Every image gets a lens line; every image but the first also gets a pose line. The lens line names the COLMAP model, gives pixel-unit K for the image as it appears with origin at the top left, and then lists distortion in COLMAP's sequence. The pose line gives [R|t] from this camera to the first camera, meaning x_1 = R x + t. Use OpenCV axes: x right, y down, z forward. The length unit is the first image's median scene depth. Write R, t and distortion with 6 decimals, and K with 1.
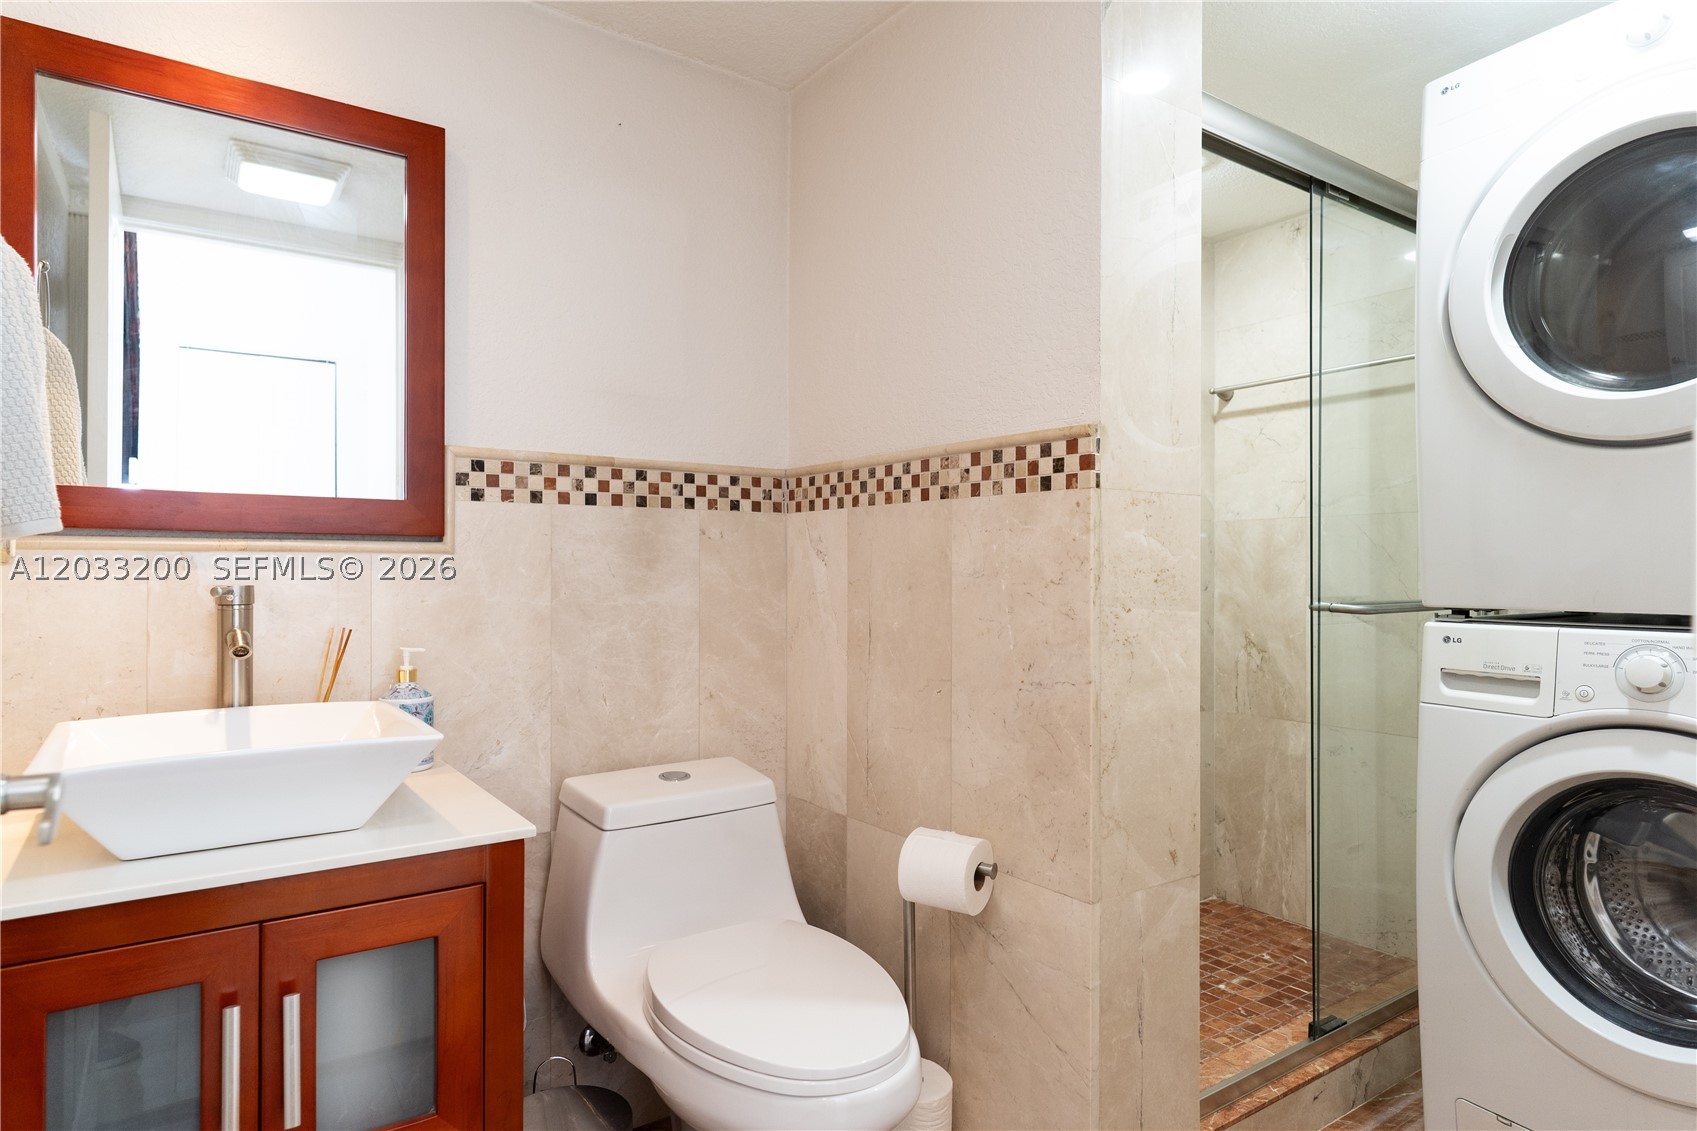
lens RADIAL K [[974.1, 0, 850.9], [0, 974.1, 568.2], [0, 0, 1]] dist [-0.000856, -0.000009]
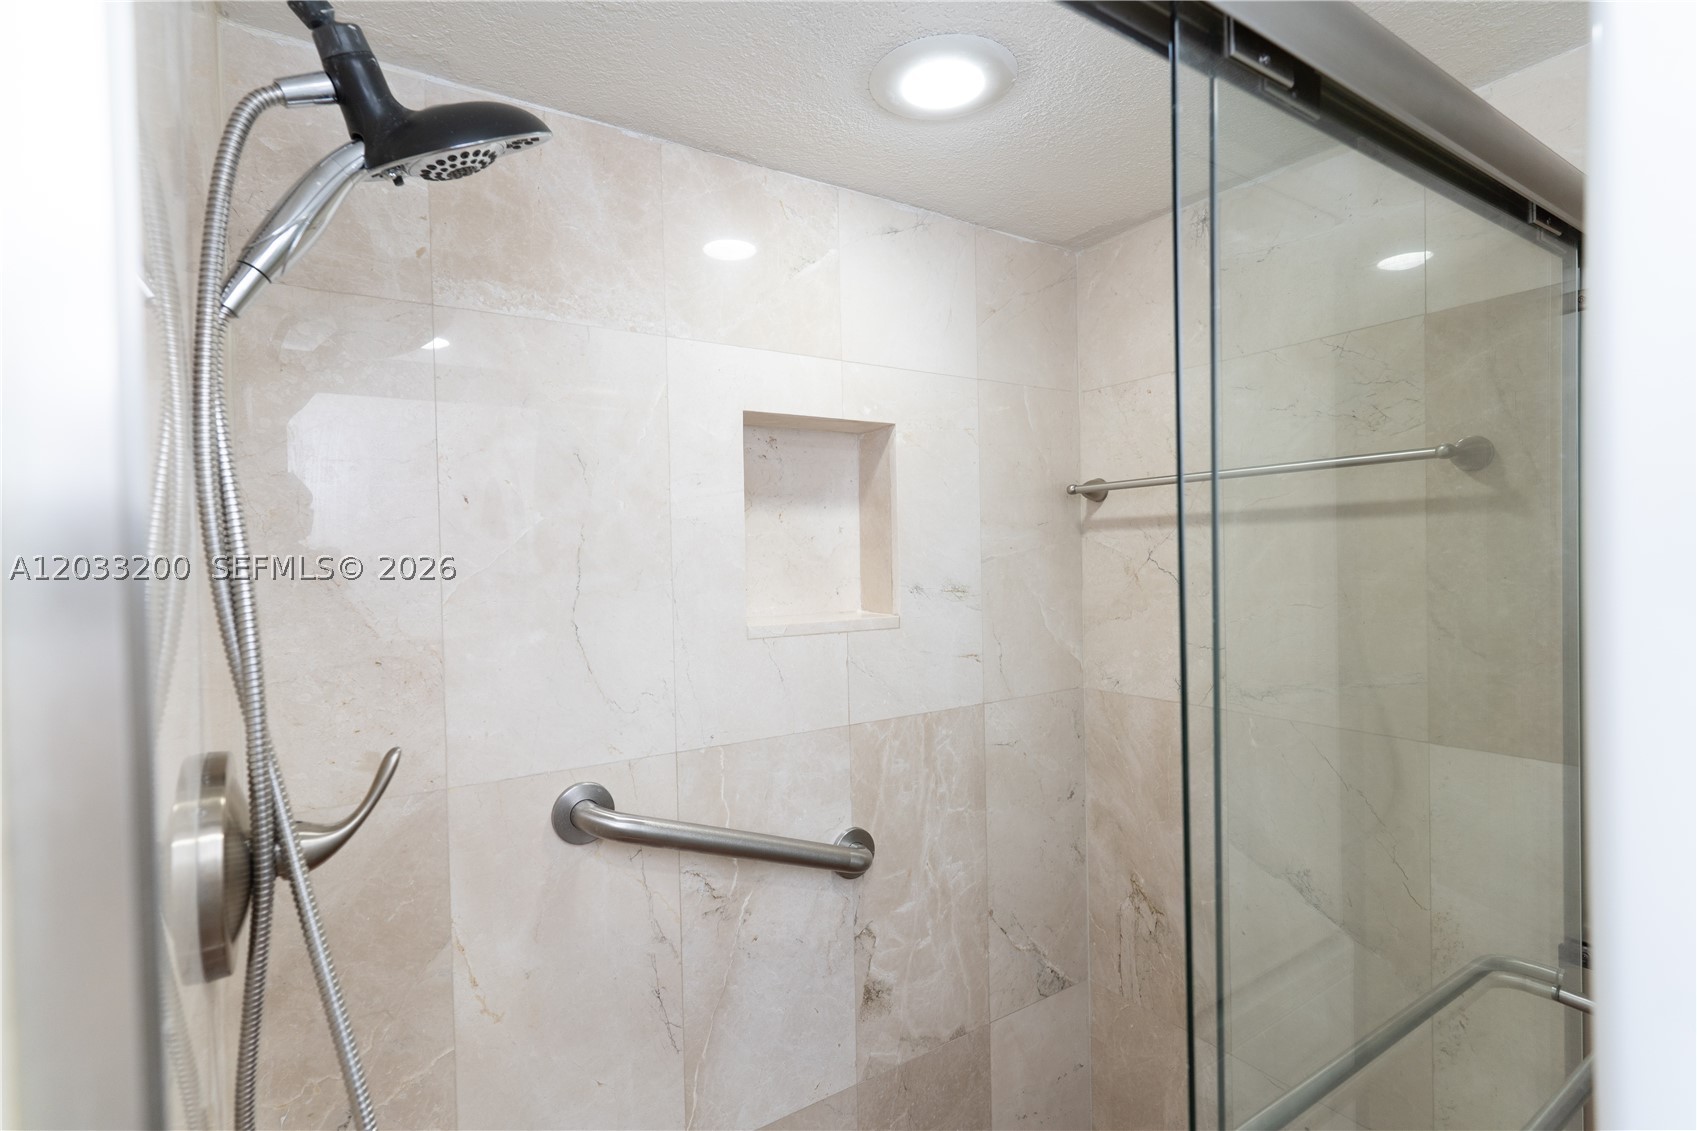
lens RADIAL K [[811.5, 0, 845.5], [0, 811.5, 561.9], [0, 0, 1]] dist [0.007180, -0.002240]
pose [[0.999292, -0.019807, -0.031984, 0.238102], [0.020449, 0.999593, 0.019867, -0.146986], [0.031577, -0.020507, 0.999291, 0.467278]]
